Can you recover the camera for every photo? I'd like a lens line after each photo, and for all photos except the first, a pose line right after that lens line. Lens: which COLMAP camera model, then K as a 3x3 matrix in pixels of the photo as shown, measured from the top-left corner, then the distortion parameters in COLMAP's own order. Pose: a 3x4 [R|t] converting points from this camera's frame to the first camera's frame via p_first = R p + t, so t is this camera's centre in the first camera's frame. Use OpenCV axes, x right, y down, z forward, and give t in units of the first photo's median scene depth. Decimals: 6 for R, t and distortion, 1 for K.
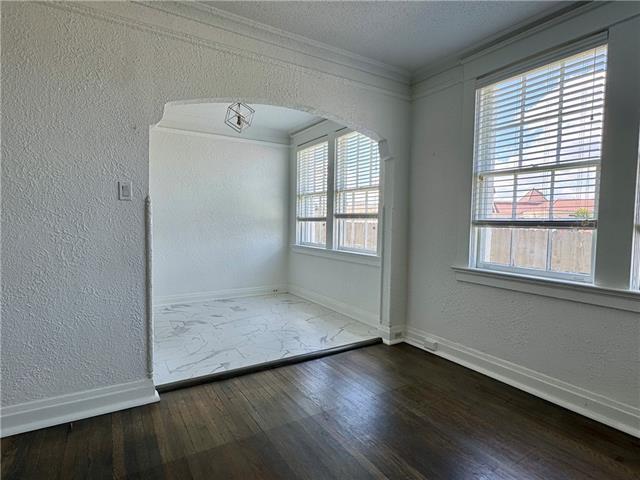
lens RADIAL K [[347.1, 0, 319.1], [0, 347.1, 239.8], [0, 0, 1]] dist [-0.002363, 0.000503]
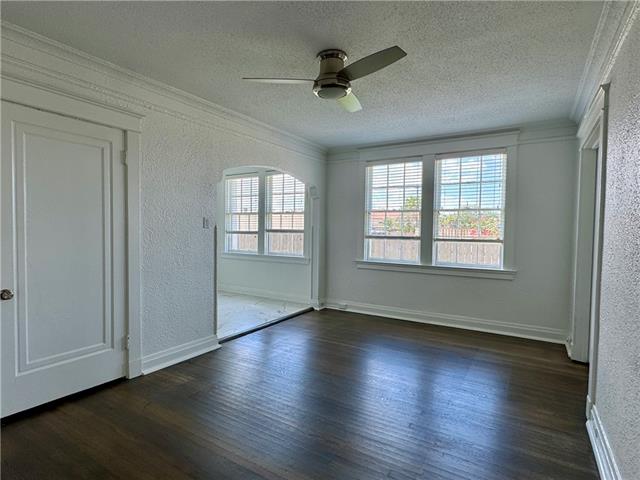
lens RADIAL K [[347.1, 0, 318.0], [0, 347.1, 239.6], [0, 0, 1]] dist [-0.002363, 0.000503]
pose [[0.894811, -0.016317, 0.446147, -0.553188], [0.023537, 0.999666, -0.010645, -0.016904], [-0.445825, 0.020027, 0.894896, -0.503280]]
